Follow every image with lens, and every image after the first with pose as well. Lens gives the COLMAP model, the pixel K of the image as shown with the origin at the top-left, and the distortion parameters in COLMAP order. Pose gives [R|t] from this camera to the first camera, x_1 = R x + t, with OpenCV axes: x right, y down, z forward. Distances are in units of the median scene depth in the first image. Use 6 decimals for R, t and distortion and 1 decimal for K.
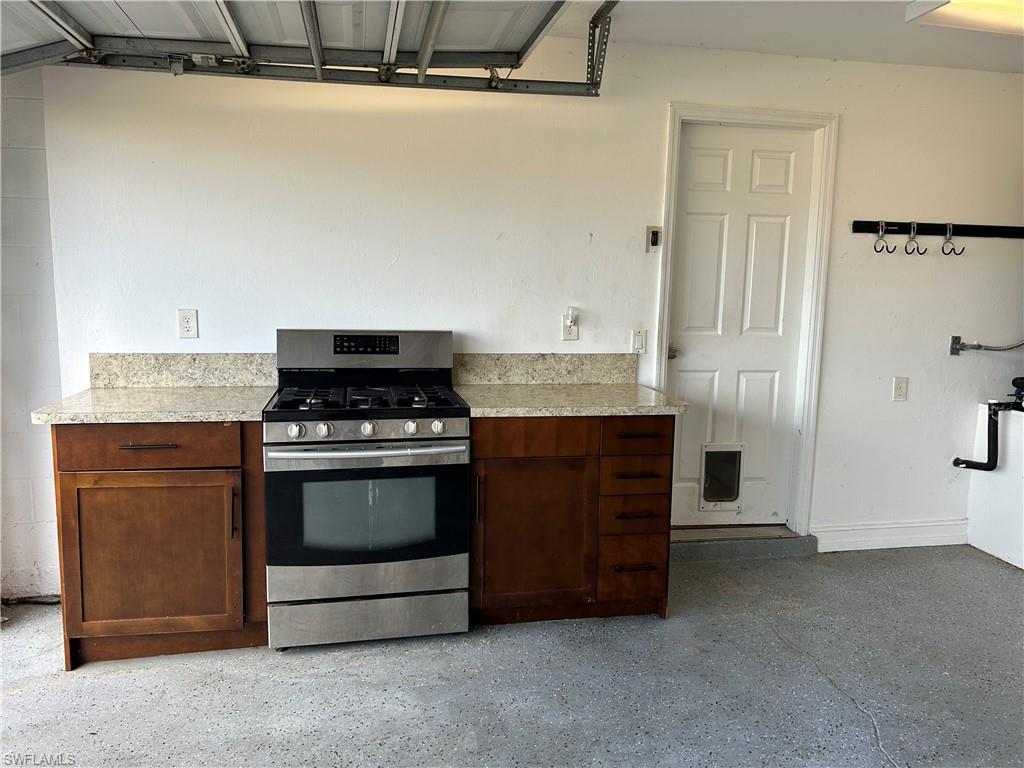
lens RADIAL K [[777.5, 0, 512.0], [0, 777.5, 384.0], [0, 0, 1]] dist [0.023264, 0.000044]
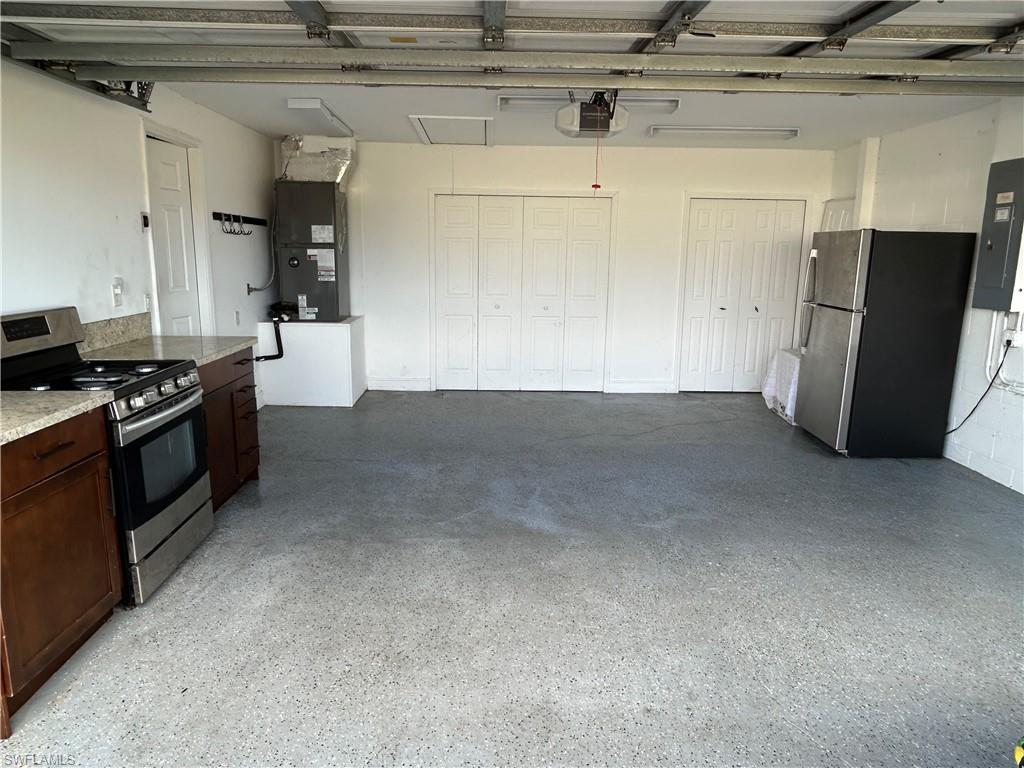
lens RADIAL K [[672.6, 0, 512.0], [0, 672.6, 384.0], [0, 0, 1]] dist [-0.001107, -0.001492]
pose [[0.159586, -0.207738, 0.965079, -0.883257], [0.118092, 0.974605, 0.190261, -0.067568], [-0.980095, 0.083605, 0.180065, 0.237191]]
